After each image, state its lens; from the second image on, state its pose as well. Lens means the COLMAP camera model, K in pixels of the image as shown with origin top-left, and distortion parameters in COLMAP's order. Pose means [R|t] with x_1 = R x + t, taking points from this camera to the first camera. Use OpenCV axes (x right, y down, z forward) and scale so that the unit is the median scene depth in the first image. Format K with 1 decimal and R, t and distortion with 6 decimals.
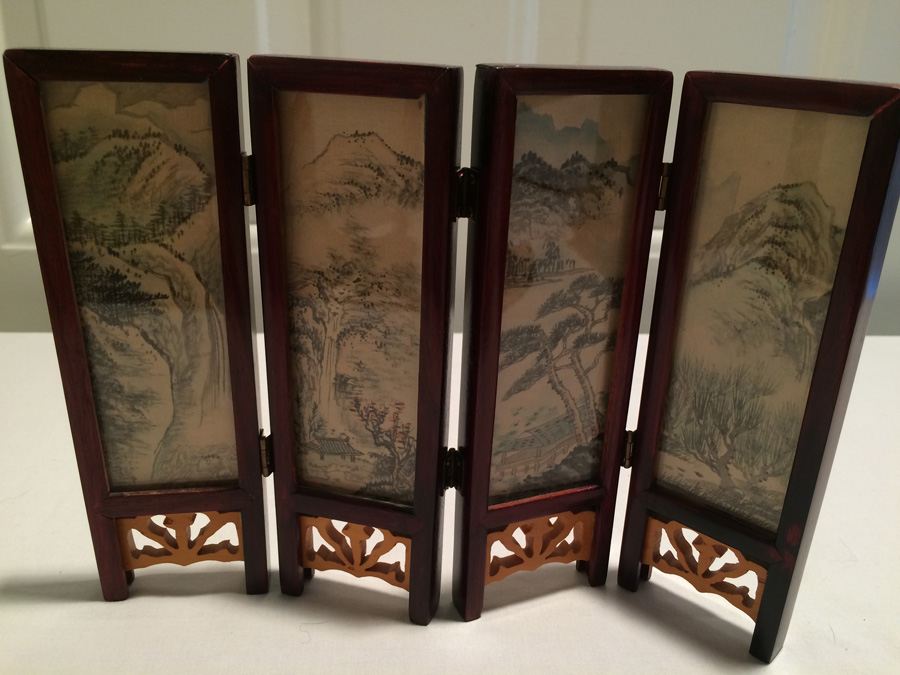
lens RADIAL K [[789.3, 0, 450.0], [0, 789.3, 337.5], [0, 0, 1]] dist [0.076741, -0.138831]
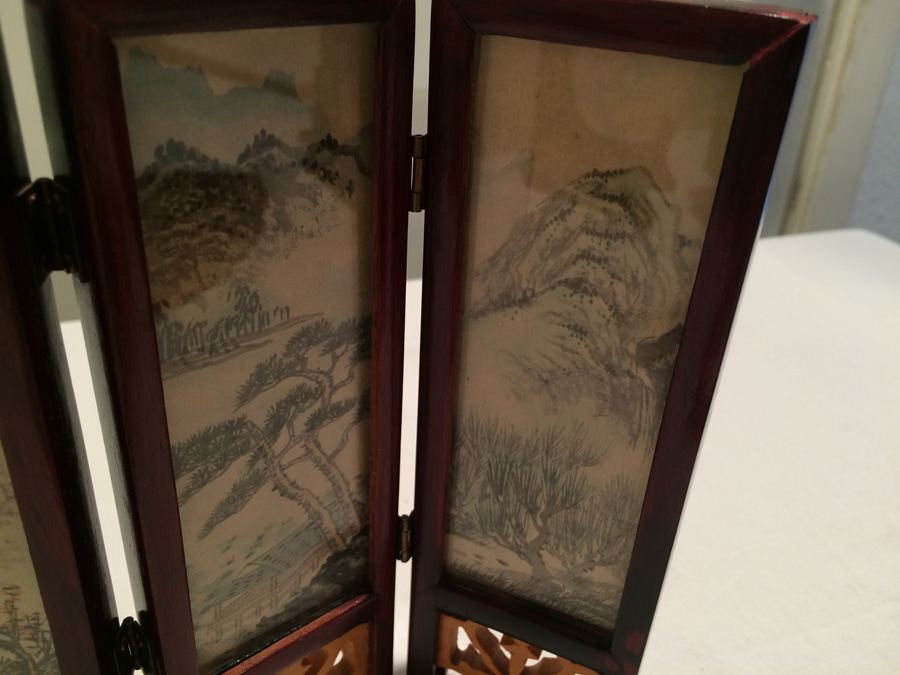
lens RADIAL K [[789.3, 0, 450.0], [0, 789.3, 337.5], [0, 0, 1]] dist [0.076741, -0.138831]
pose [[0.951018, -0.134561, 0.278313, 0.103716], [0.093217, 0.983215, 0.156841, -0.157040], [-0.294746, -0.123215, 0.947598, 0.390380]]
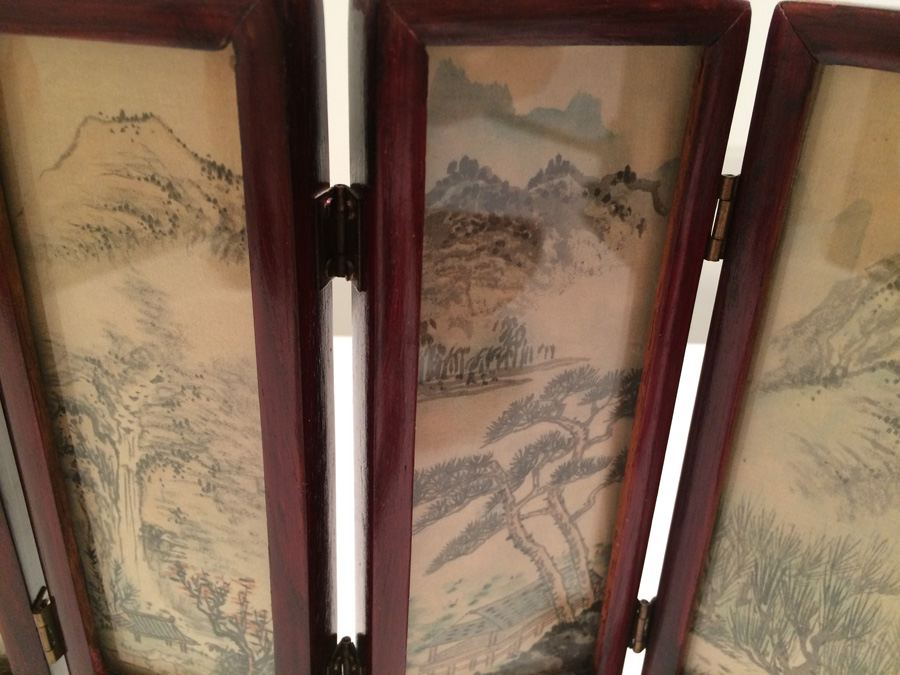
lens RADIAL K [[793.2, 0, 453.0], [0, 793.2, 338.3], [0, 0, 1]] dist [0.070157, -0.148554]
pose [[0.999367, 0.023554, -0.026654, 0.100941], [-0.021445, 0.996813, 0.076840, -0.144268], [0.028379, -0.076220, 0.996687, 0.439034]]
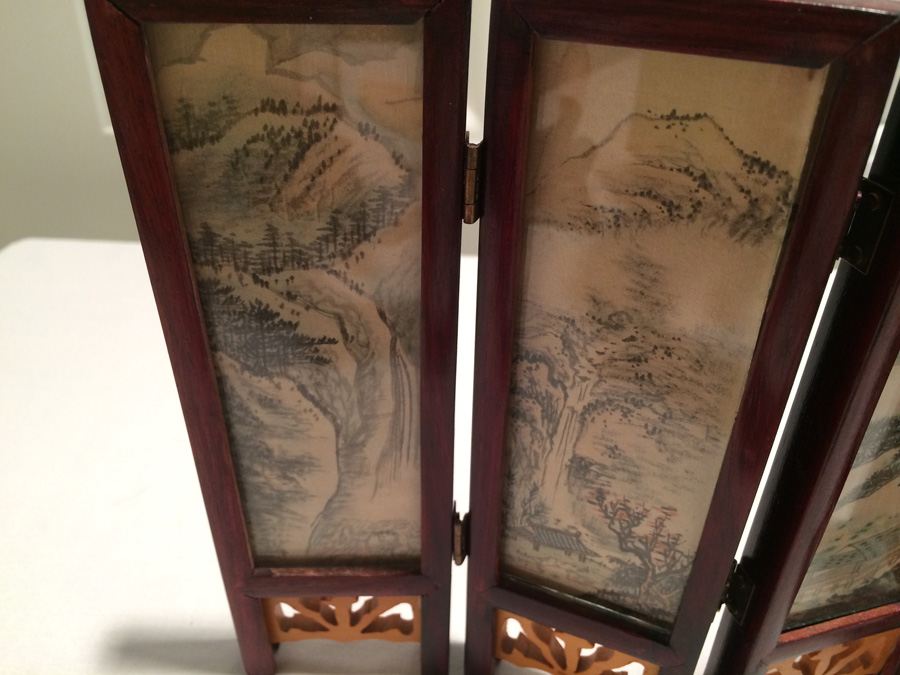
lens RADIAL K [[797.0, 0, 442.1], [0, 797.0, 336.6], [0, 0, 1]] dist [0.035081, -0.004278]
pose [[0.991492, 0.057764, -0.116648, -0.186536], [-0.032362, 0.977395, 0.208931, -0.196509], [0.126080, -0.203378, 0.970949, 0.354425]]
